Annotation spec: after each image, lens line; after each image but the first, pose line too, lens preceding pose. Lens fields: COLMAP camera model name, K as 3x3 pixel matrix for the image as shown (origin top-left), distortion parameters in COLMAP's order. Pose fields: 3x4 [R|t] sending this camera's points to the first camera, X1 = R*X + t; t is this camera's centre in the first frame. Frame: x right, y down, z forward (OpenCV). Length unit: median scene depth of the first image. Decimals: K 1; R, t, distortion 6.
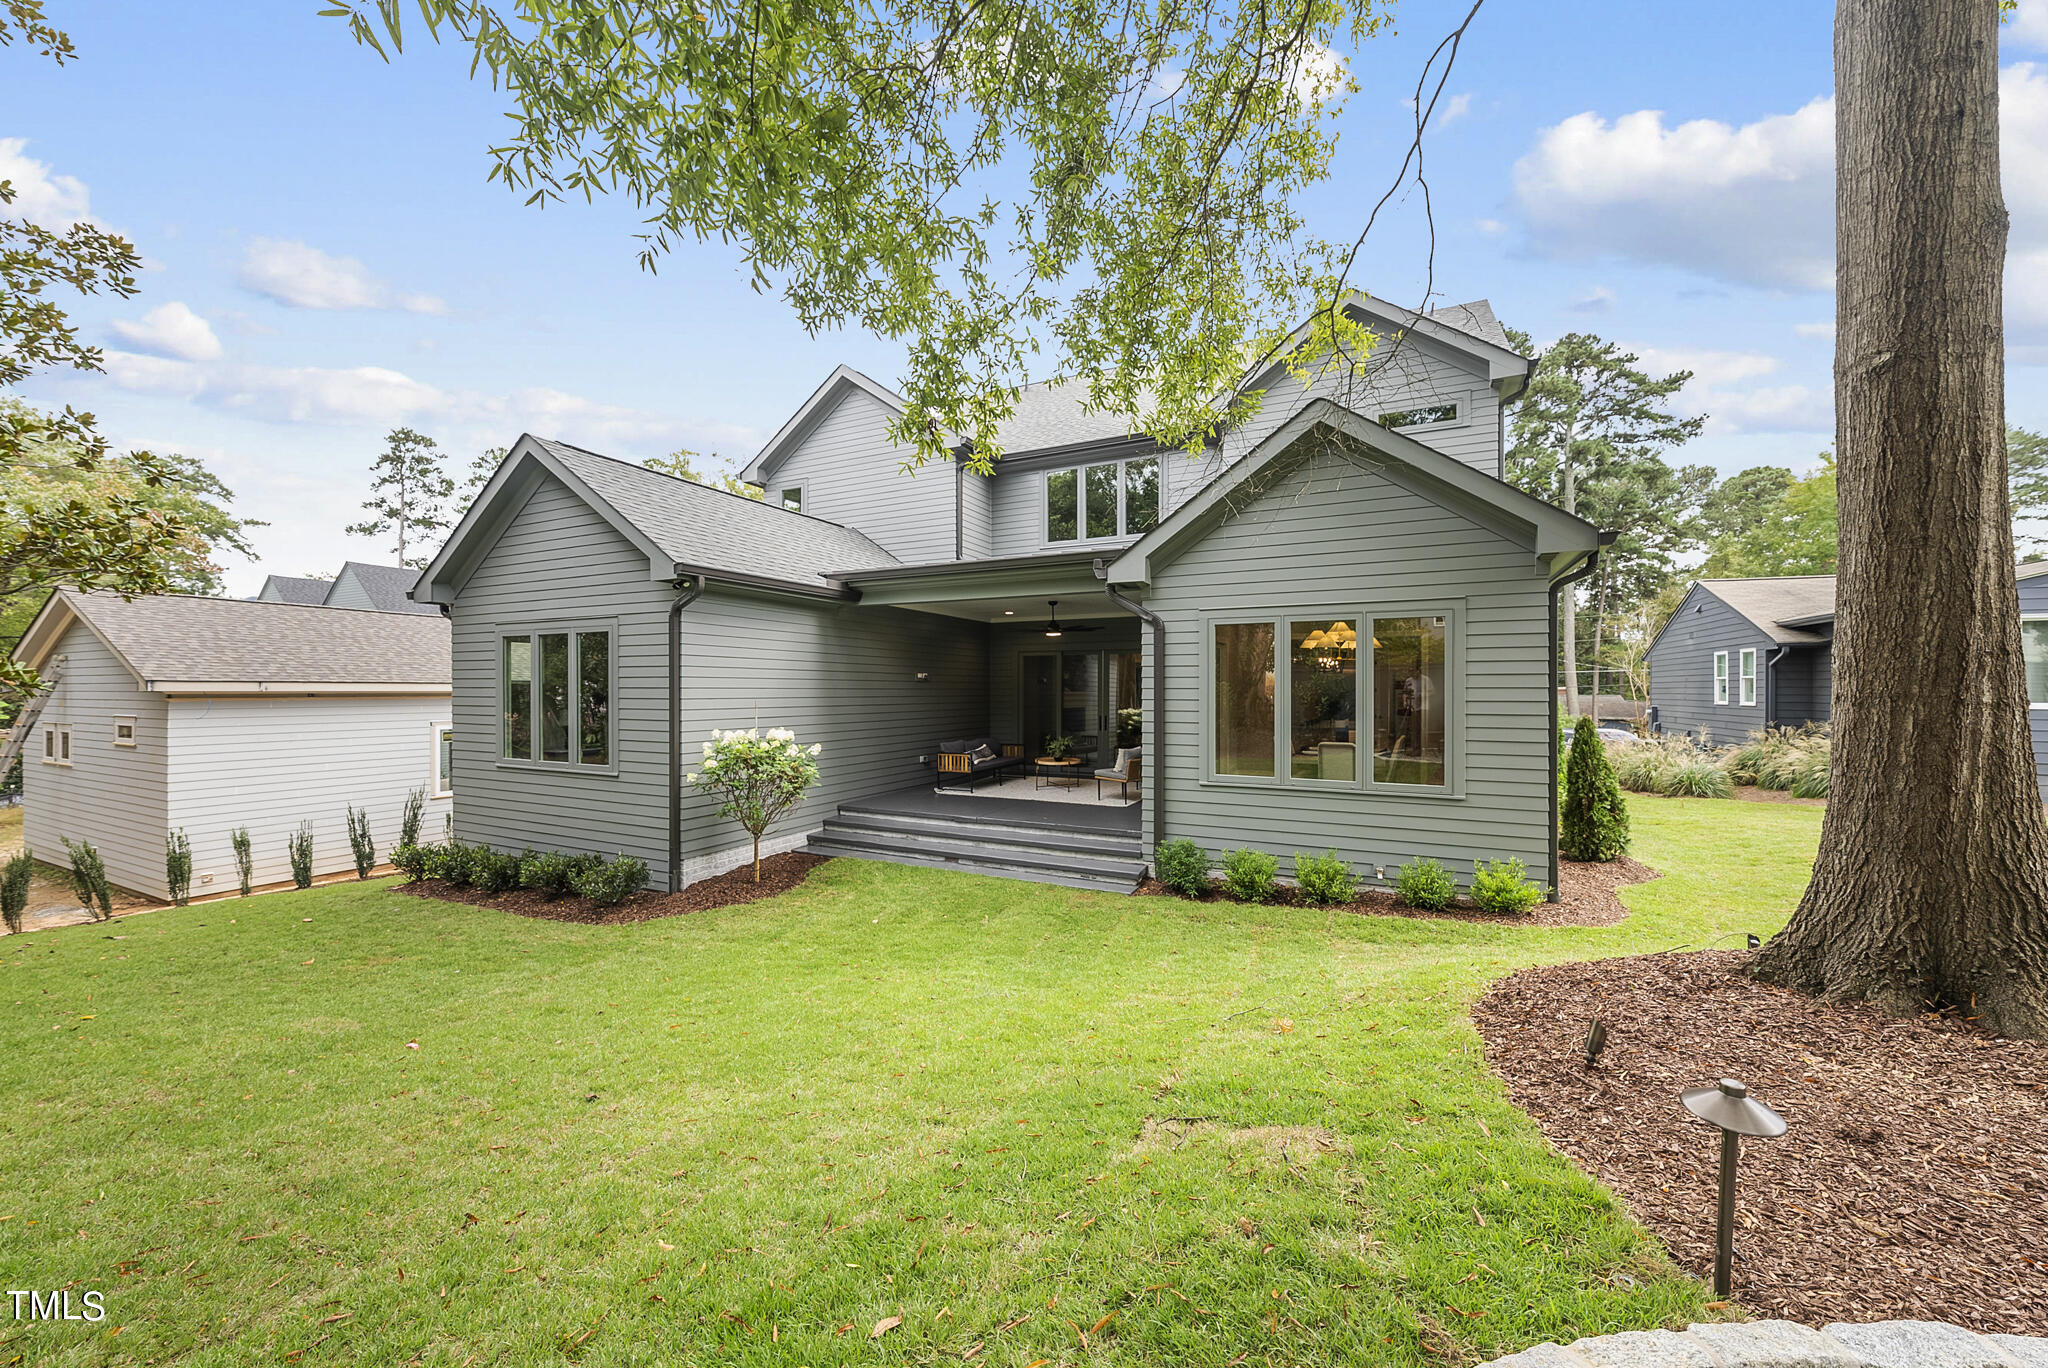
lens RADIAL K [[743.6, 0, 1034.6], [0, 743.6, 677.1], [0, 0, 1]] dist [-0.000382, 0.000191]
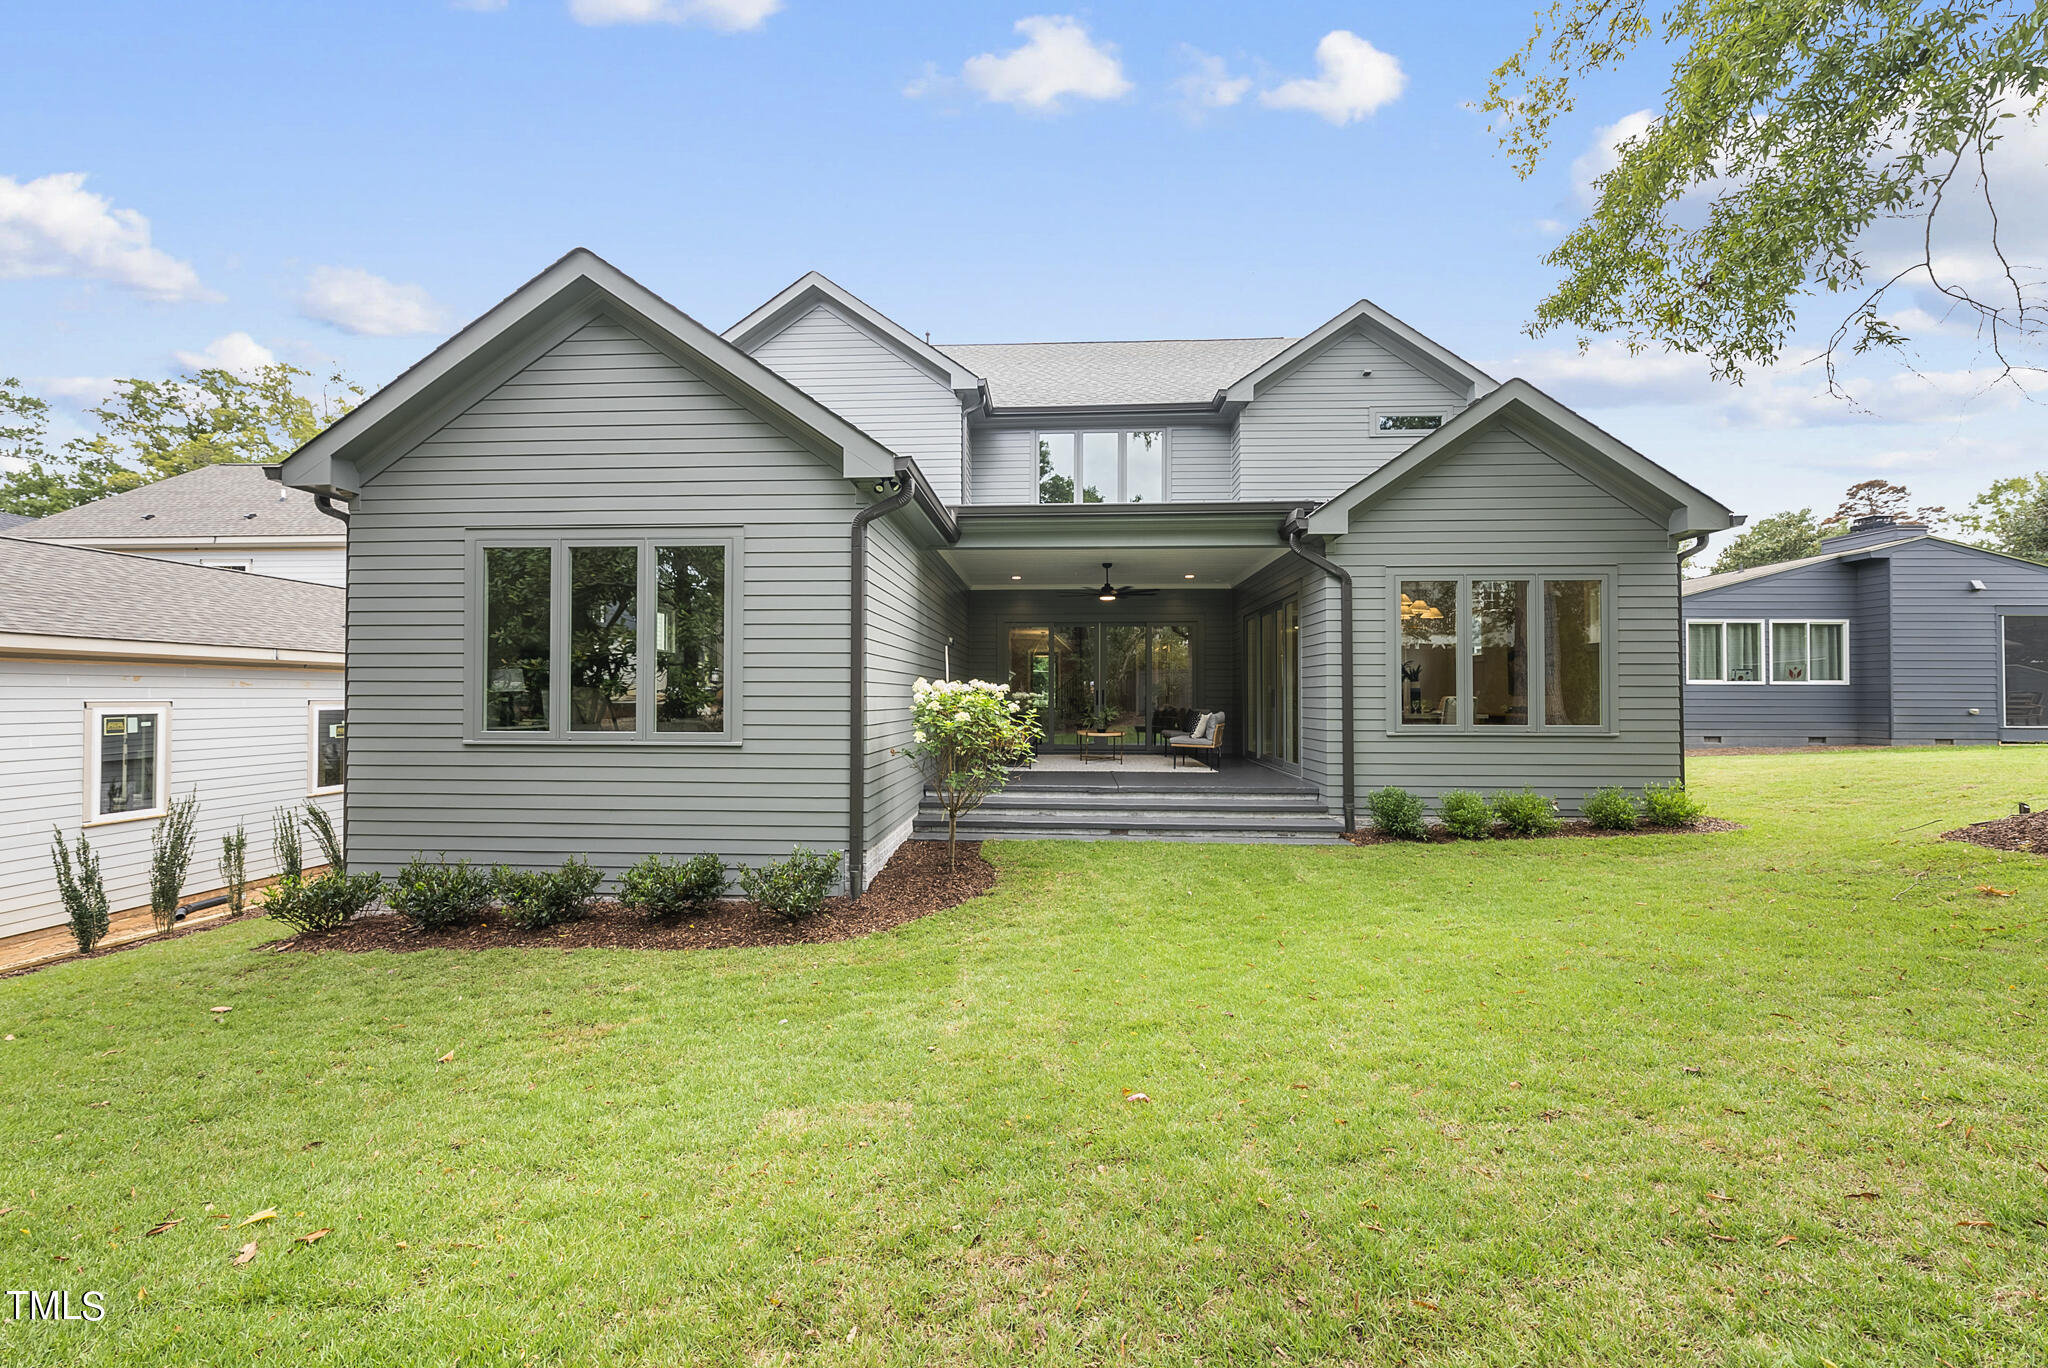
lens RADIAL K [[743.6, 0, 1034.6], [0, 743.6, 677.1], [0, 0, 1]] dist [-0.000382, 0.000191]
pose [[0.920182, 0.009606, 0.391374, -0.613254], [-0.007085, 0.999944, -0.007884, 0.072958], [-0.391428, 0.004482, 0.920198, 0.232301]]
